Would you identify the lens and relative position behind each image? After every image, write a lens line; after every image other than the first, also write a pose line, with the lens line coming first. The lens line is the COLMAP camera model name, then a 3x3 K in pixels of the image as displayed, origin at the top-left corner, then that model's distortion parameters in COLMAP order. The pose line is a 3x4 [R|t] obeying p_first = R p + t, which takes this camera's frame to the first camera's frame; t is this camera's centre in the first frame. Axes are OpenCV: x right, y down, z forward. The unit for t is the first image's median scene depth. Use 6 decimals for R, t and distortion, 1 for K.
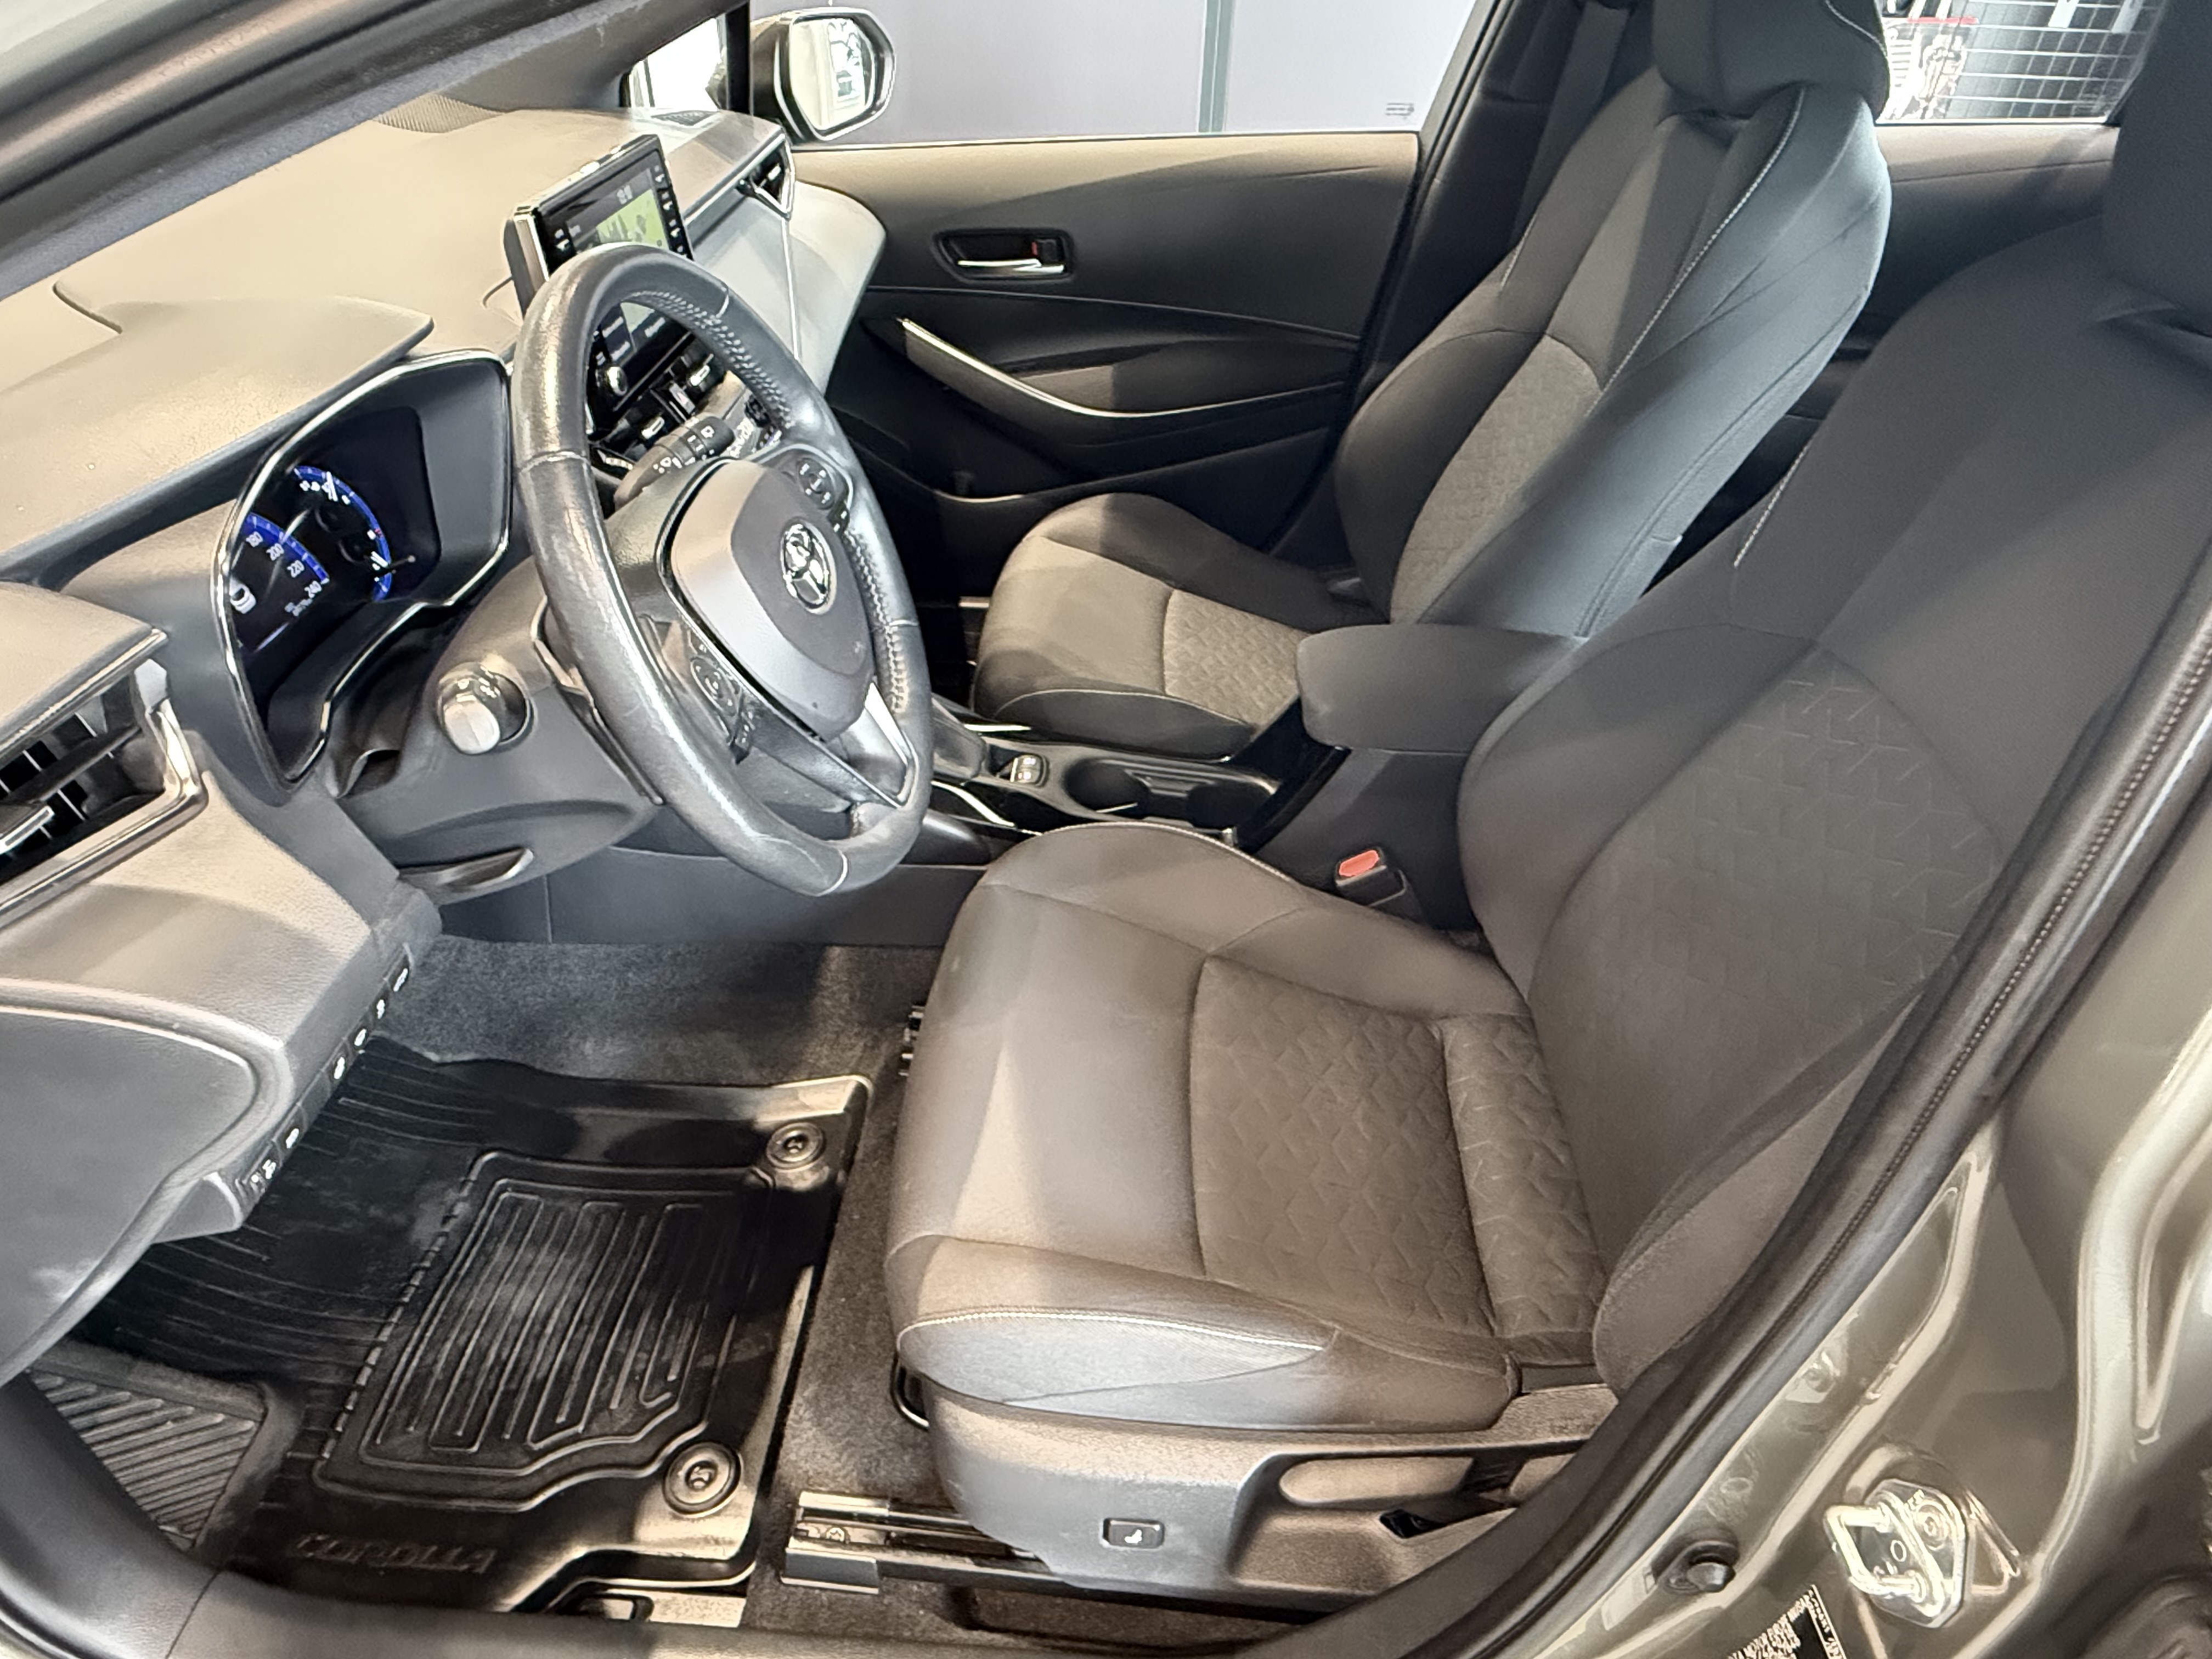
lens RADIAL K [[1359.8, 0, 1091.7], [0, 1359.8, 838.0], [0, 0, 1]] dist [0.001514, 0.000797]
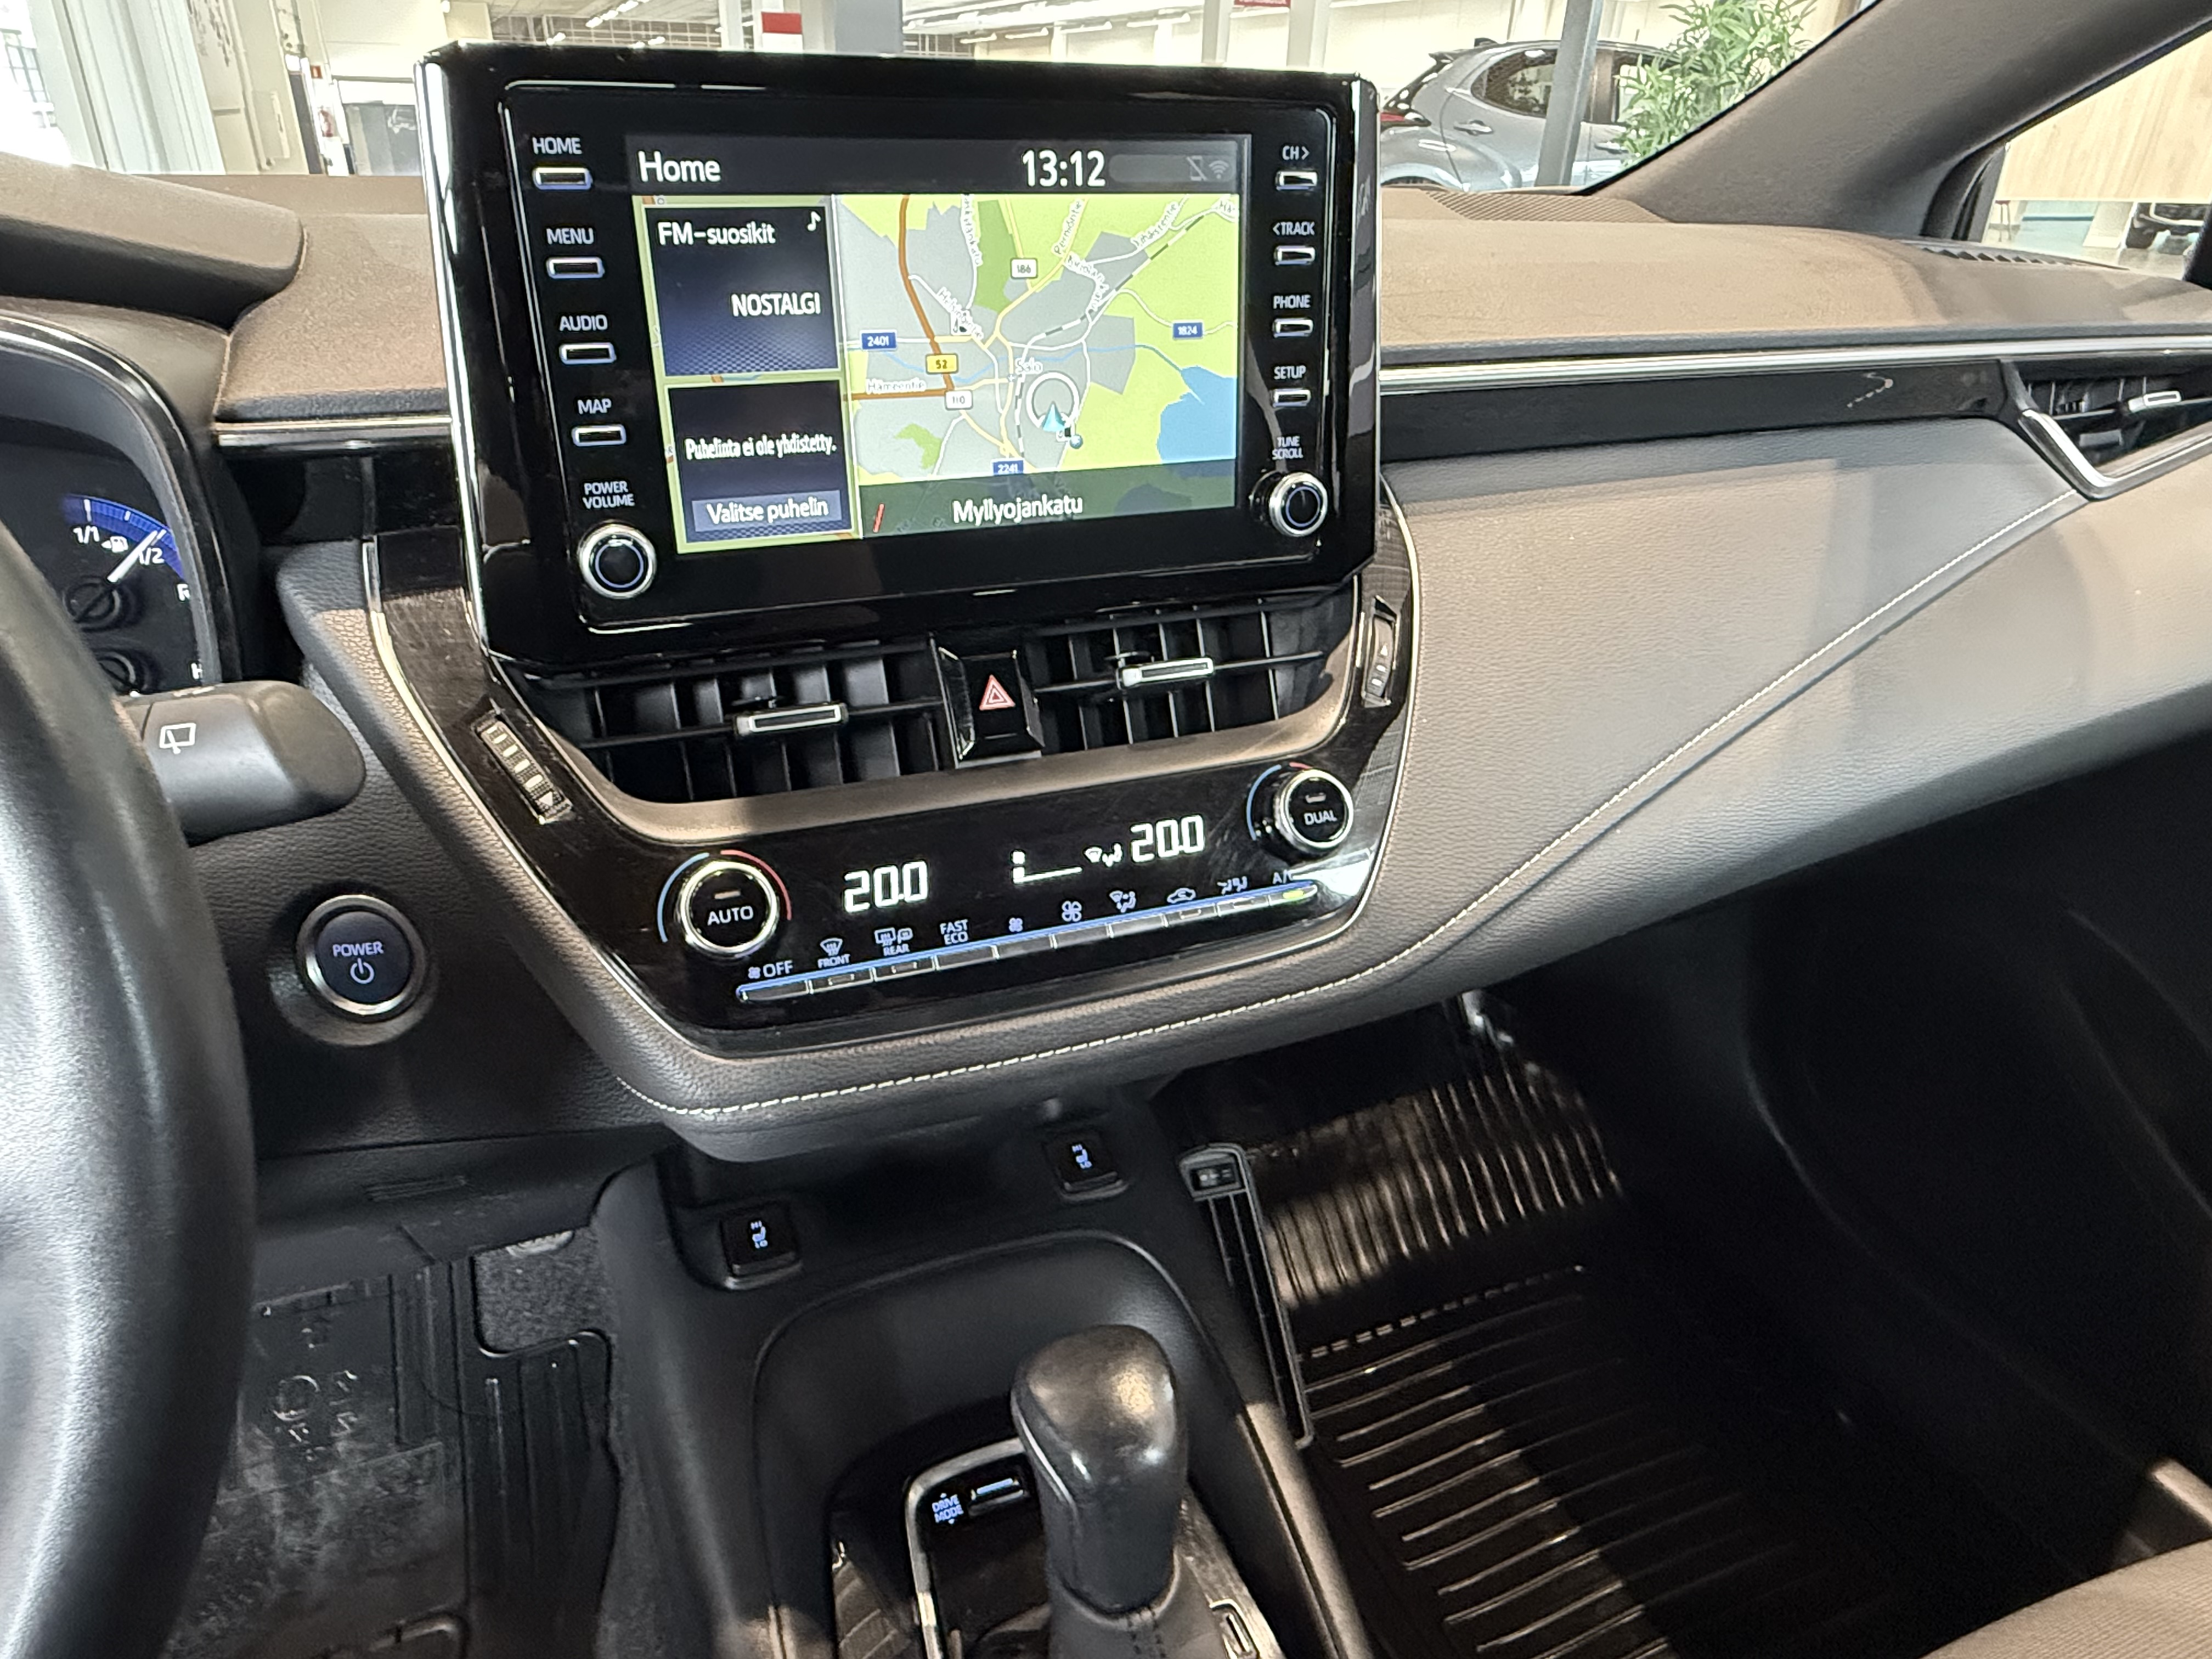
lens RADIAL K [[1359.8, 0, 1050.1], [0, 1359.8, 834.3], [0, 0, 1]] dist [0.001514, 0.000797]
pose [[0.411356, 0.412743, -0.812668, 0.027681], [-0.558726, 0.818626, 0.132954, -0.321869], [0.720147, 0.399367, 0.567357, 0.746109]]
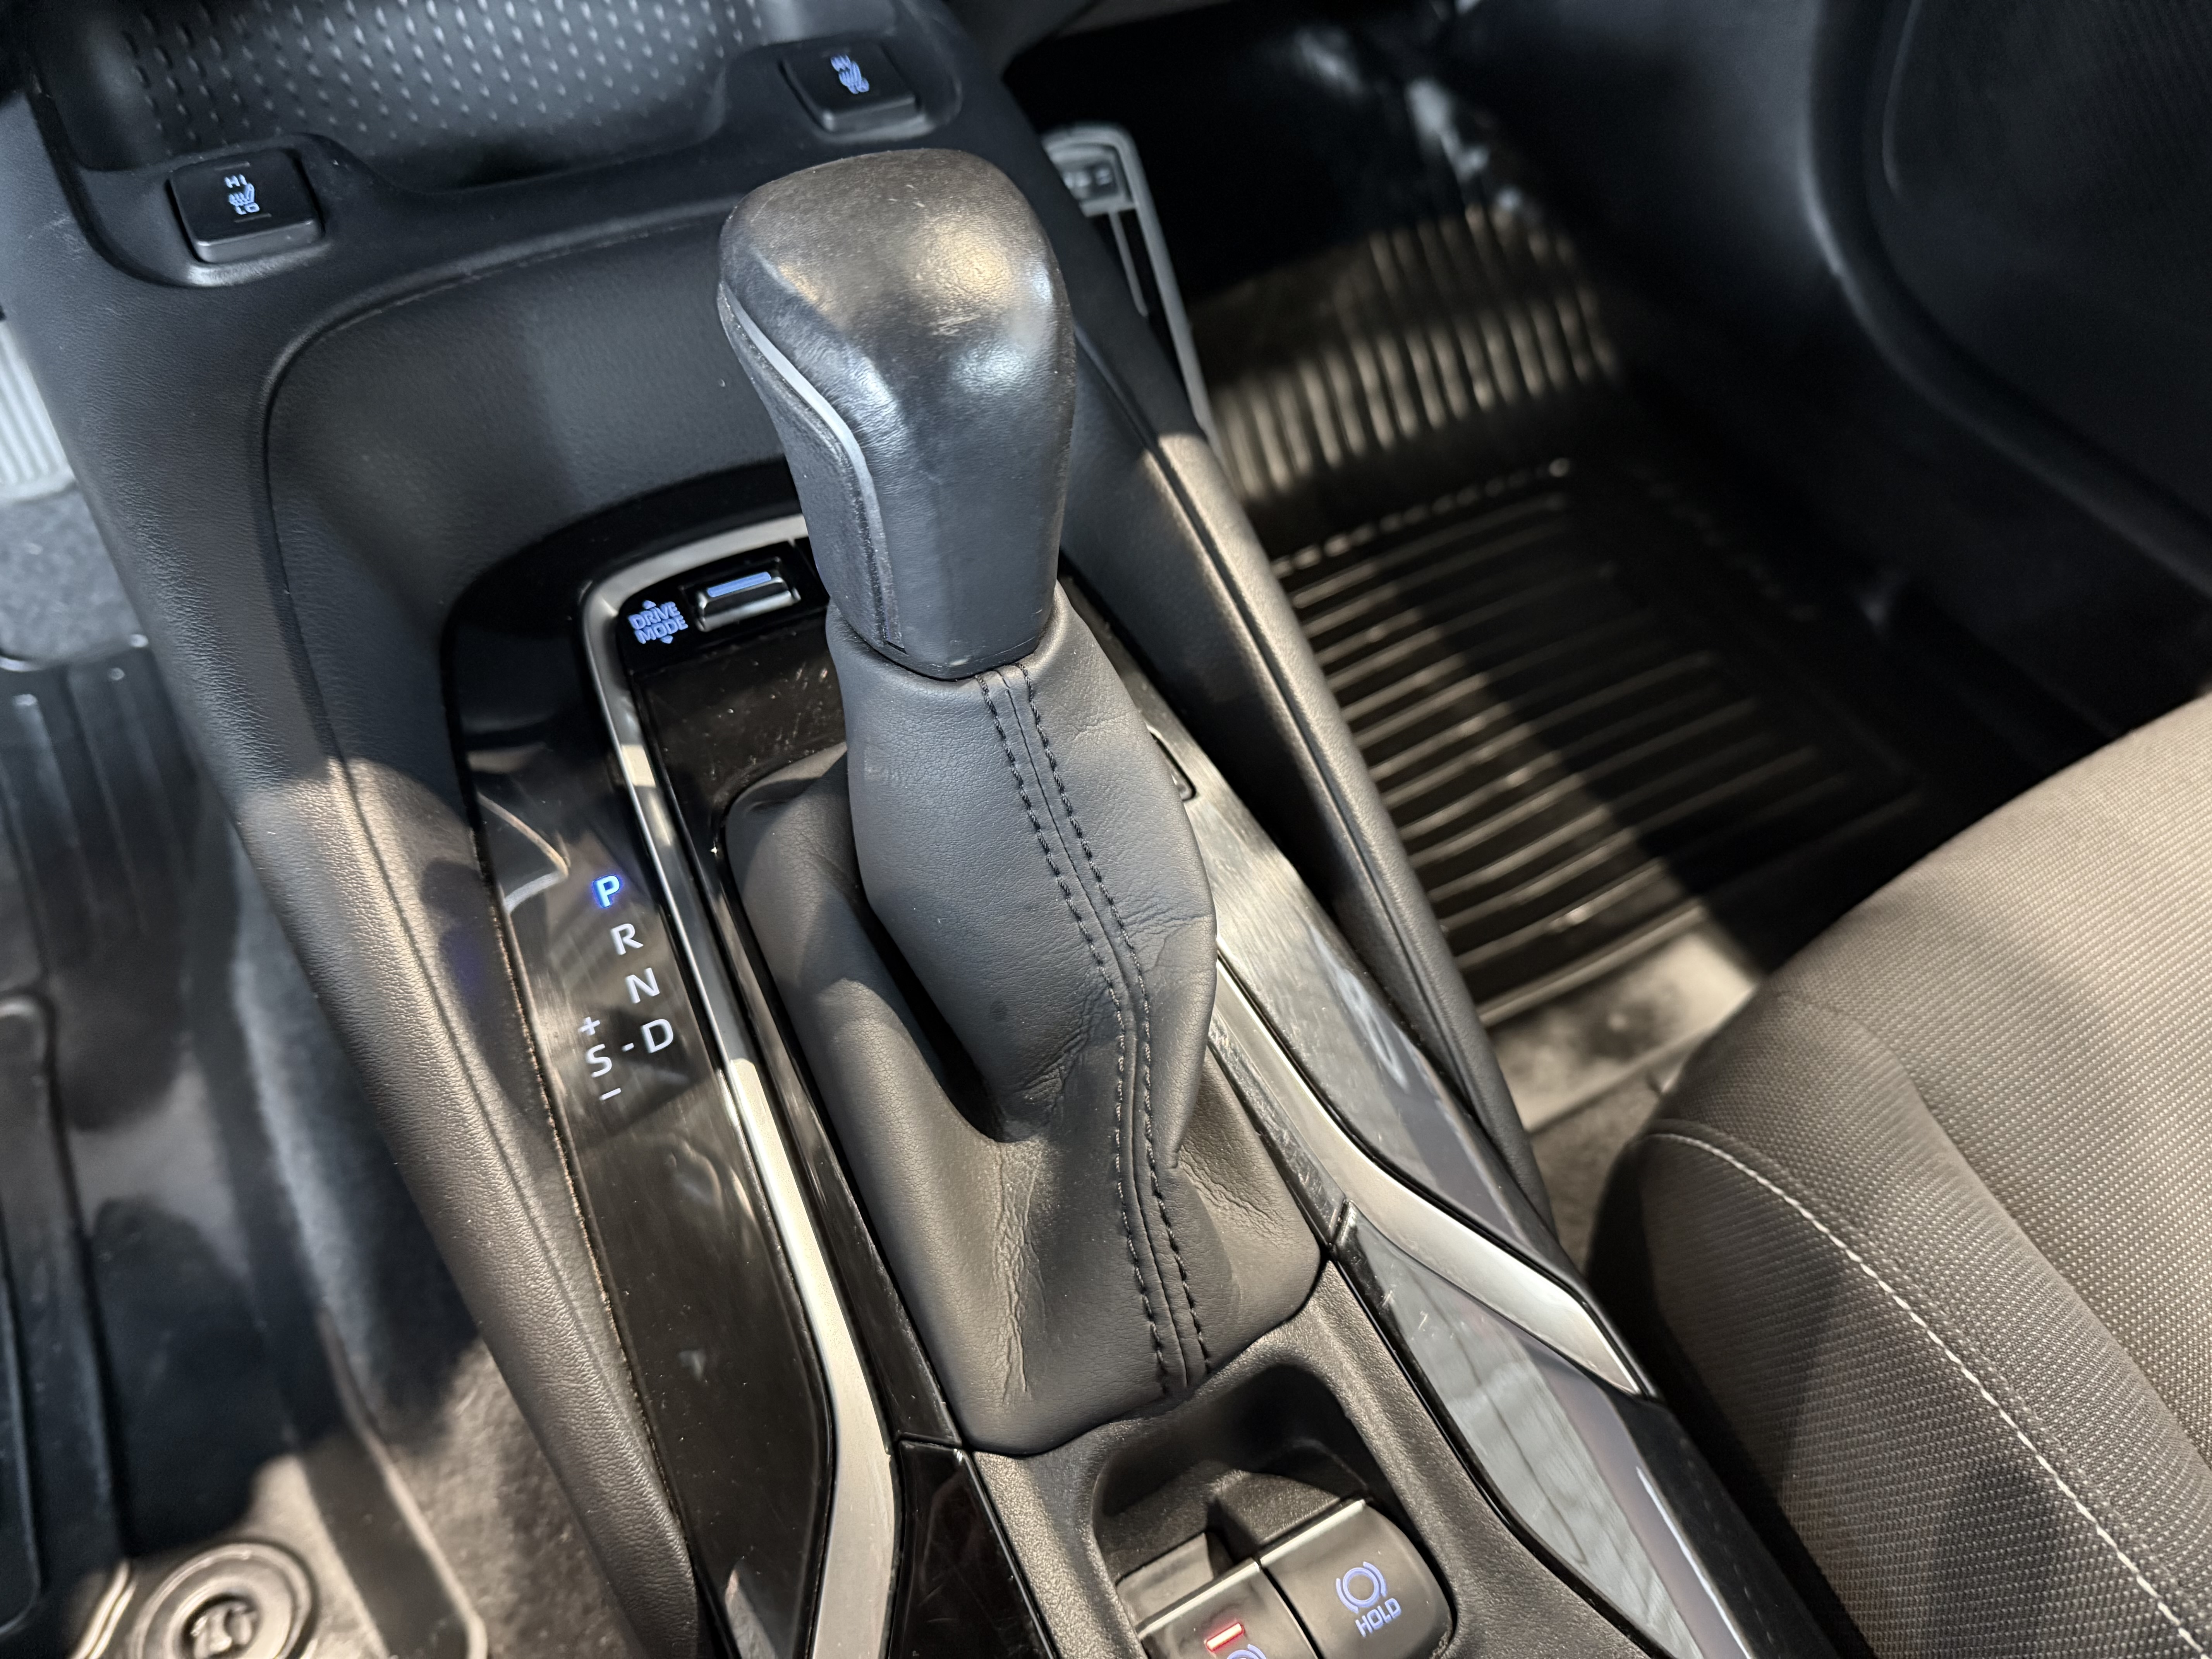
lens RADIAL K [[1620.2, 0, 1100.6], [0, 1620.2, 820.2], [0, 0, 1]] dist [0.016123, -0.048760]
pose [[0.544203, 0.648231, -0.532578, -0.019812], [-0.544735, 0.755817, 0.363324, -0.202093], [0.638050, 0.092392, 0.764432, 0.874151]]
